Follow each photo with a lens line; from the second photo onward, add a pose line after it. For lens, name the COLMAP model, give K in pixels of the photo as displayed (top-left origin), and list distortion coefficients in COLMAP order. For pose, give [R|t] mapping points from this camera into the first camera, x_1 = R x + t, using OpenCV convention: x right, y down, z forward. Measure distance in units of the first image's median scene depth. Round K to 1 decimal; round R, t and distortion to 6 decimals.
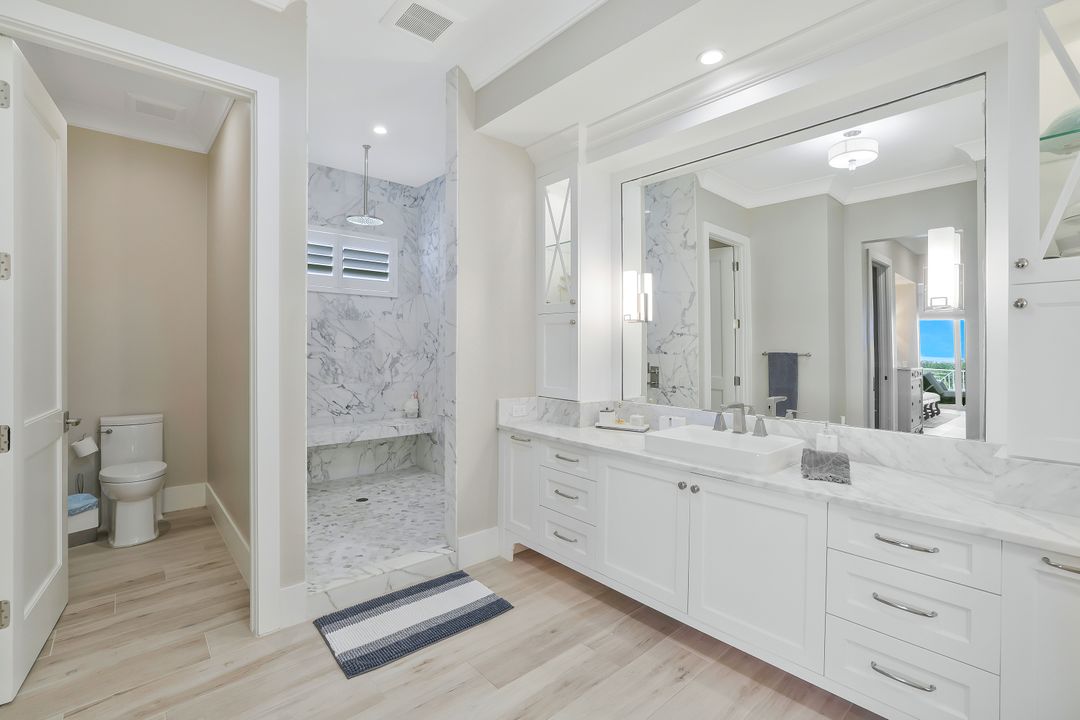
lens RADIAL K [[499.5, 0, 540.0], [0, 499.5, 360.0], [0, 0, 1]] dist [-0.019671, 0.000399]
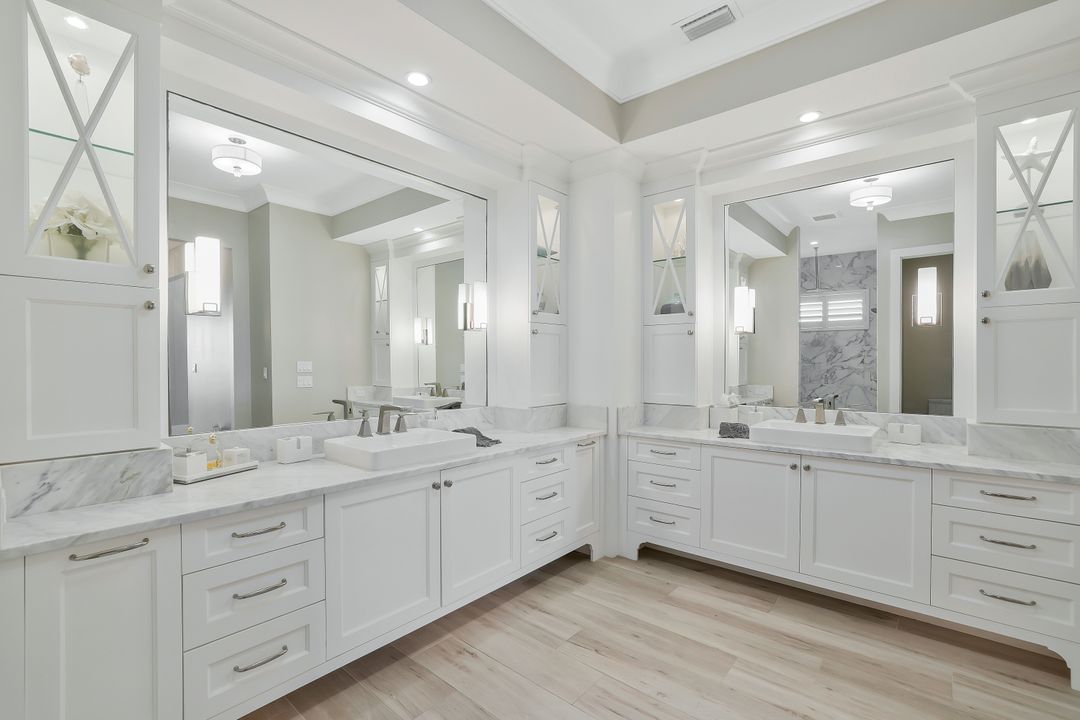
lens RADIAL K [[484.7, 0, 540.0], [0, 484.7, 360.0], [0, 0, 1]] dist [-0.001159, -0.000587]
pose [[-0.145404, -0.009337, 0.989328, -0.640867], [0.022871, 0.999657, 0.012795, -0.015612], [-0.989108, 0.024487, -0.145140, 0.802132]]
